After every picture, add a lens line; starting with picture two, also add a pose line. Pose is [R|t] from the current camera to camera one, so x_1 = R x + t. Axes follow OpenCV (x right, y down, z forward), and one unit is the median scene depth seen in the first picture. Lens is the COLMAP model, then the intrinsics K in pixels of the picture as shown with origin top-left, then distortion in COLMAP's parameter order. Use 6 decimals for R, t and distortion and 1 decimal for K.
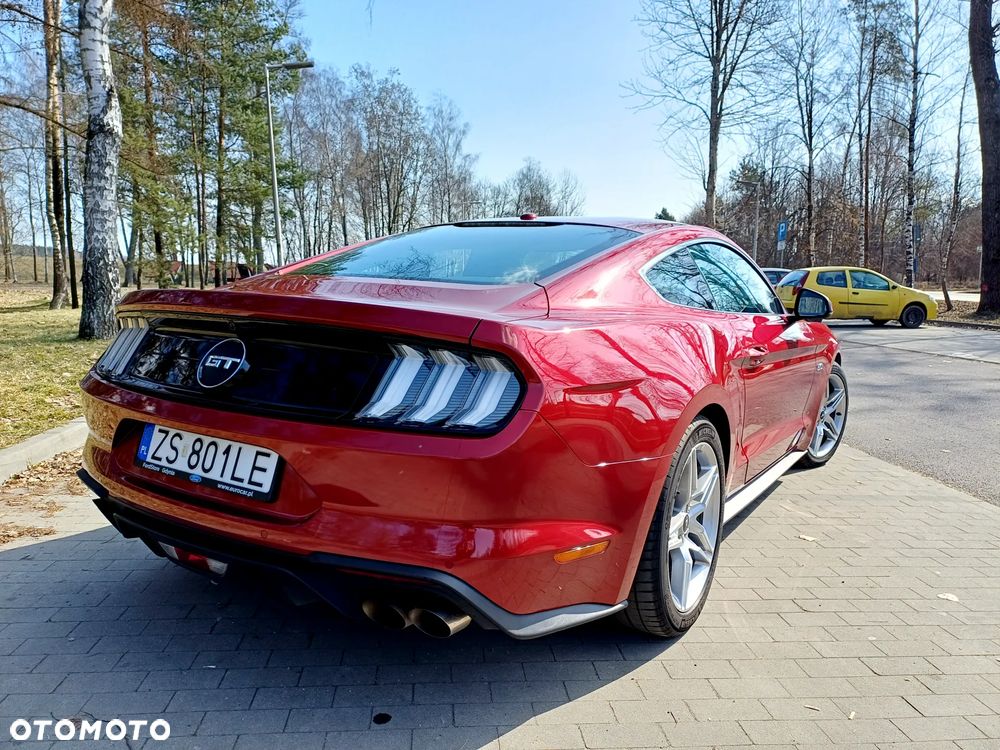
lens RADIAL K [[734.0, 0, 501.6], [0, 734.0, 382.0], [0, 0, 1]] dist [0.069150, -0.060880]
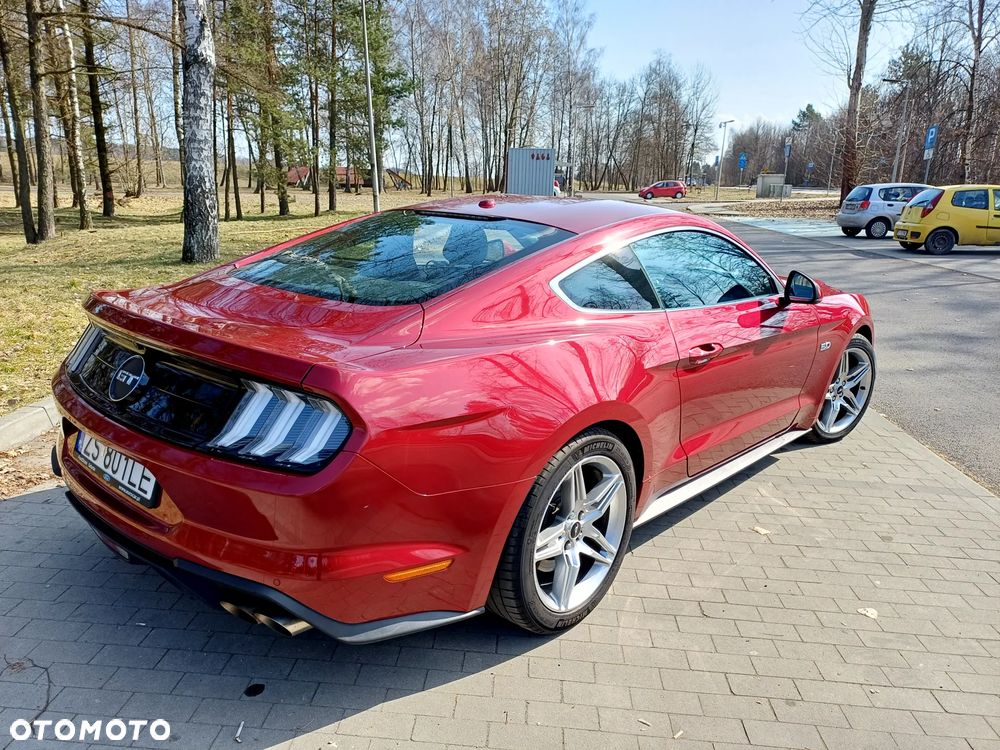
lens RADIAL K [[737.7, 0, 500.0], [0, 737.7, 375.0], [0, 0, 1]] dist [0.060981, -0.048346]
pose [[0.984659, 0.048567, -0.167592, 0.082204], [-0.027986, 0.992006, 0.123047, -0.040761], [0.172228, -0.116469, 0.978147, -0.005573]]
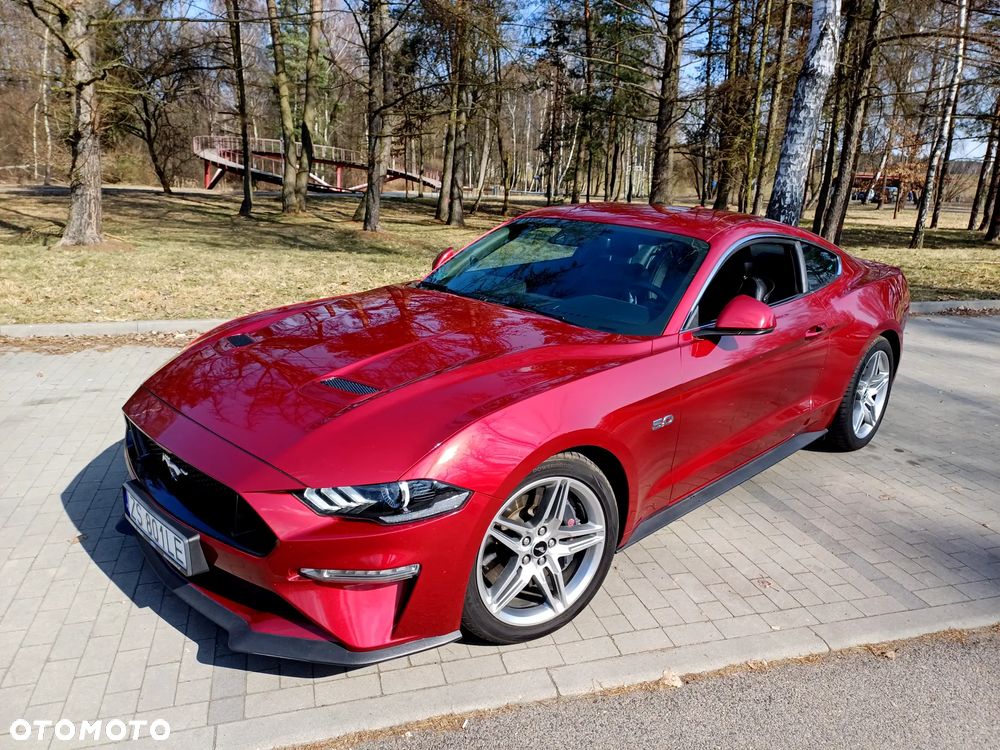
lens RADIAL K [[736.8, 0, 500.0], [0, 736.8, 375.0], [0, 0, 1]] dist [0.056854, -0.043254]
pose [[0.162789, 0.246493, -0.955375, 0.468528], [-0.155903, 0.962553, 0.221780, -0.102299], [0.974266, 0.112842, 0.195122, 0.441690]]
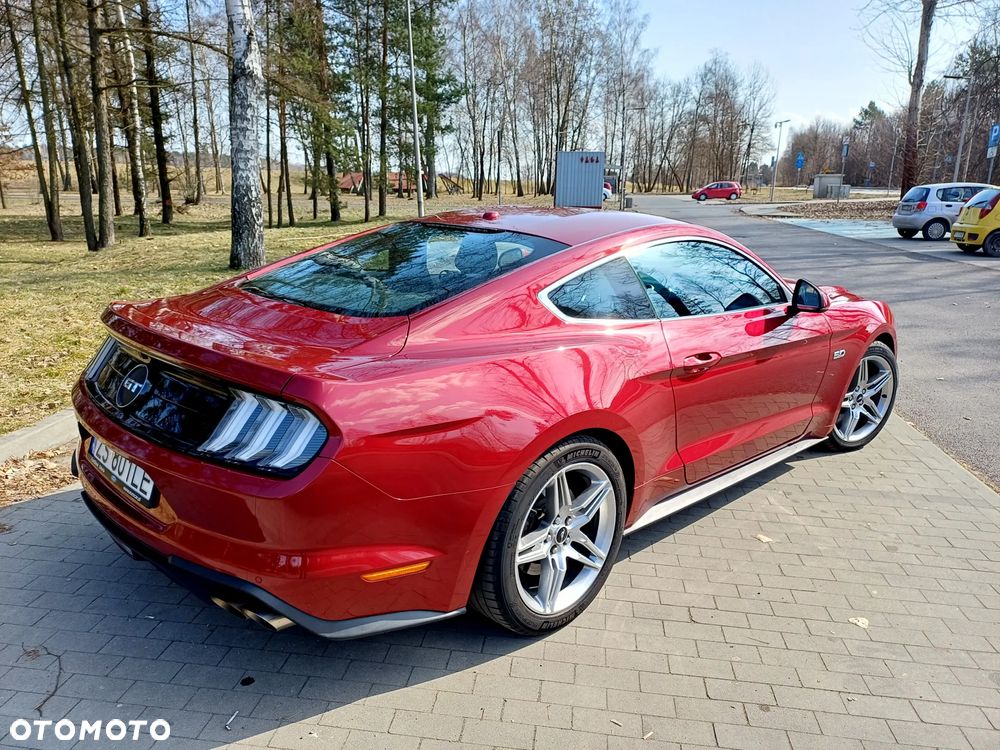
lens RADIAL K [[741.7, 0, 513.6], [0, 741.7, 376.0], [0, 0, 1]] dist [0.062416, -0.055348]
pose [[0.973517, 0.051667, -0.222699, 0.109280], [-0.024901, 0.992296, 0.121364, -0.044808], [0.227254, -0.112604, 0.967303, -0.010594]]
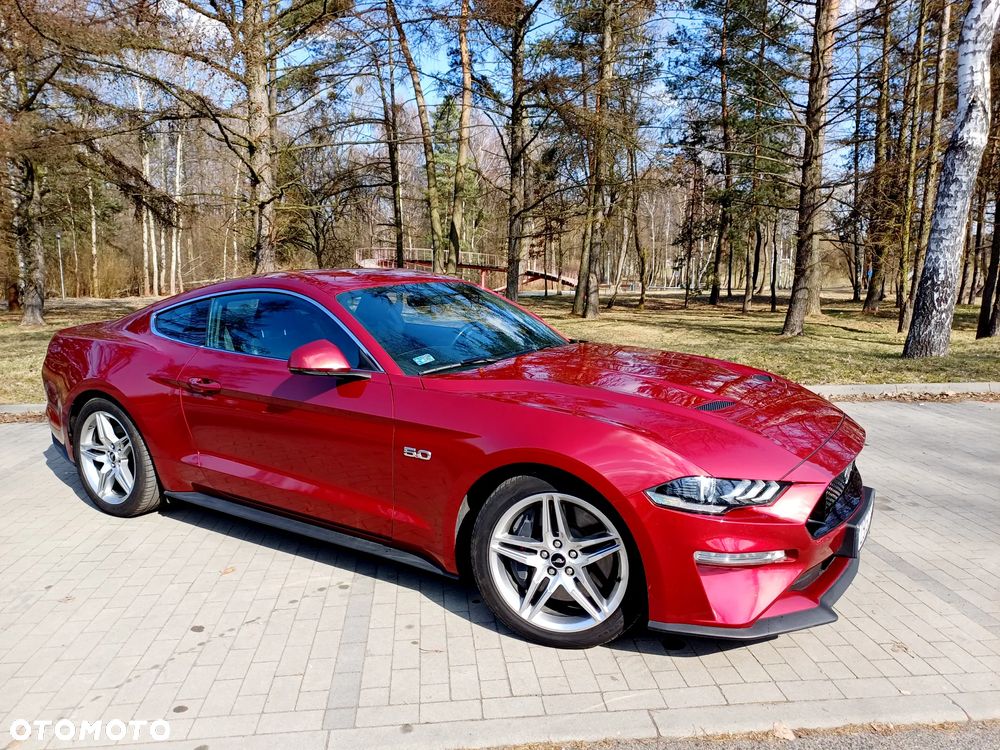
lens RADIAL K [[732.7, 0, 499.7], [0, 732.7, 390.1], [0, 0, 1]] dist [0.069162, -0.059668]
pose [[-0.023116, 0.139397, -0.989967, 0.487438], [-0.127428, 0.981744, 0.141215, -0.086653], [0.991578, 0.129414, -0.004931, 0.455847]]
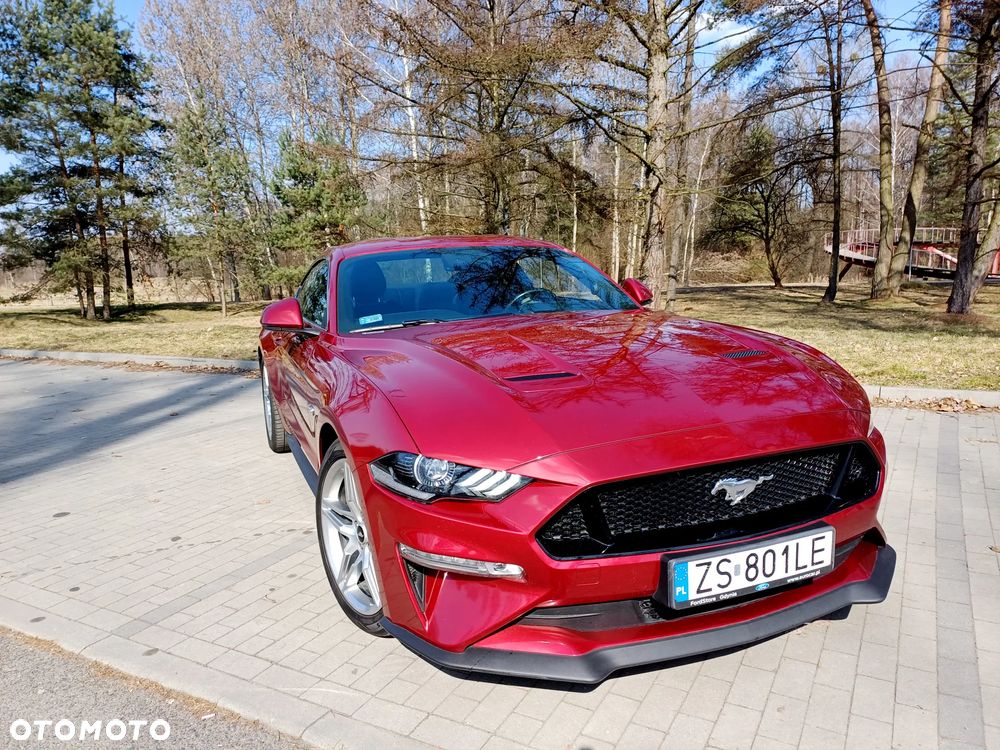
lens RADIAL K [[732.7, 0, 499.7], [0, 732.7, 390.1], [0, 0, 1]] dist [0.069162, -0.059668]
pose [[-0.605337, 0.125750, -0.785973, 0.381711], [-0.082462, 0.972221, 0.219058, -0.095272], [0.791686, 0.197417, -0.578152, 0.667740]]
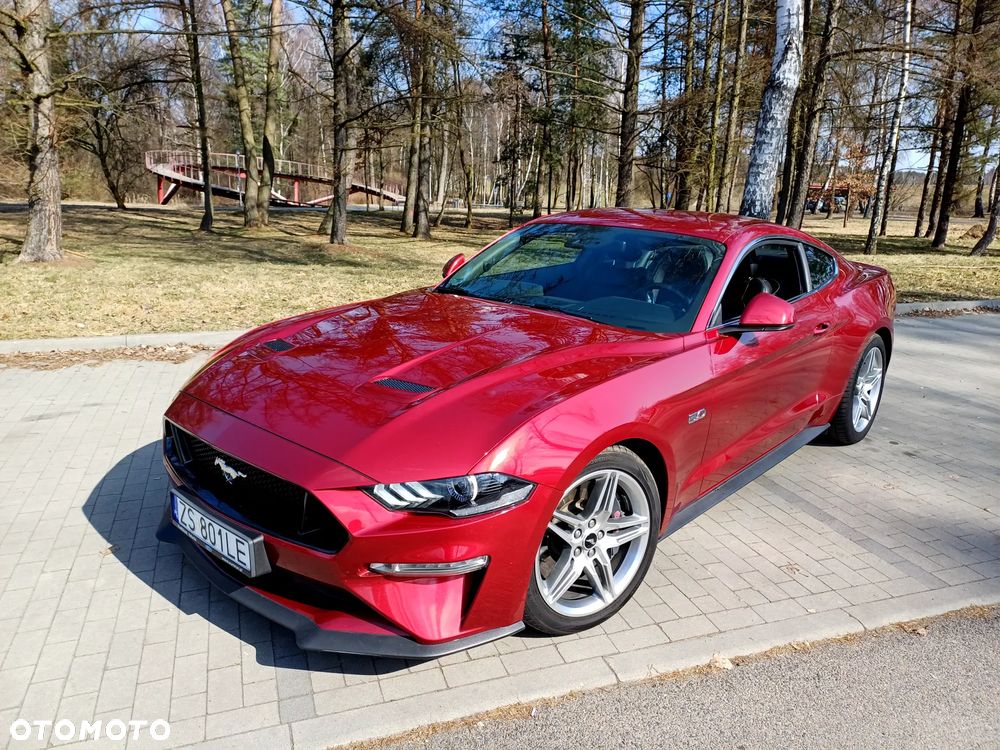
lens RADIAL K [[737.7, 0, 500.0], [0, 737.7, 375.0], [0, 0, 1]] dist [0.060981, -0.048346]
pose [[0.219268, 0.226121, -0.949100, 0.470754], [-0.145832, 0.969441, 0.197276, -0.093877], [0.964704, 0.095153, 0.245543, 0.409765]]
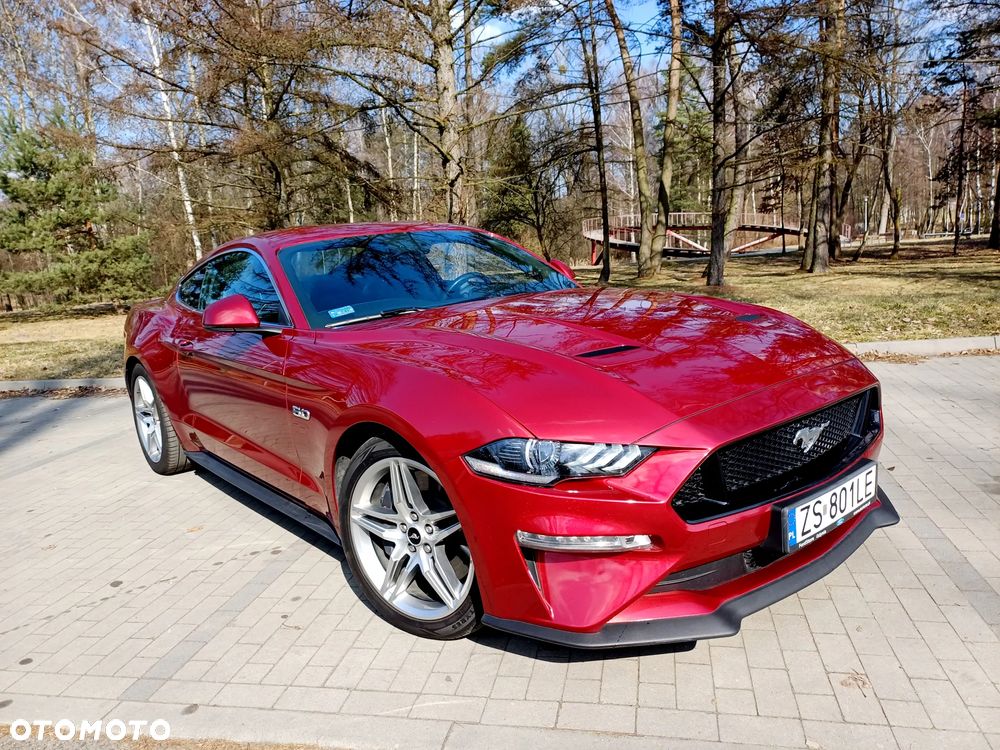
lens RADIAL K [[734.0, 0, 501.6], [0, 734.0, 382.0], [0, 0, 1]] dist [0.069150, -0.060880]
pose [[-0.335493, 0.169413, -0.926684, 0.422075], [-0.053758, 0.978651, 0.198376, -0.084741], [0.940507, 0.116371, -0.319224, 0.586711]]
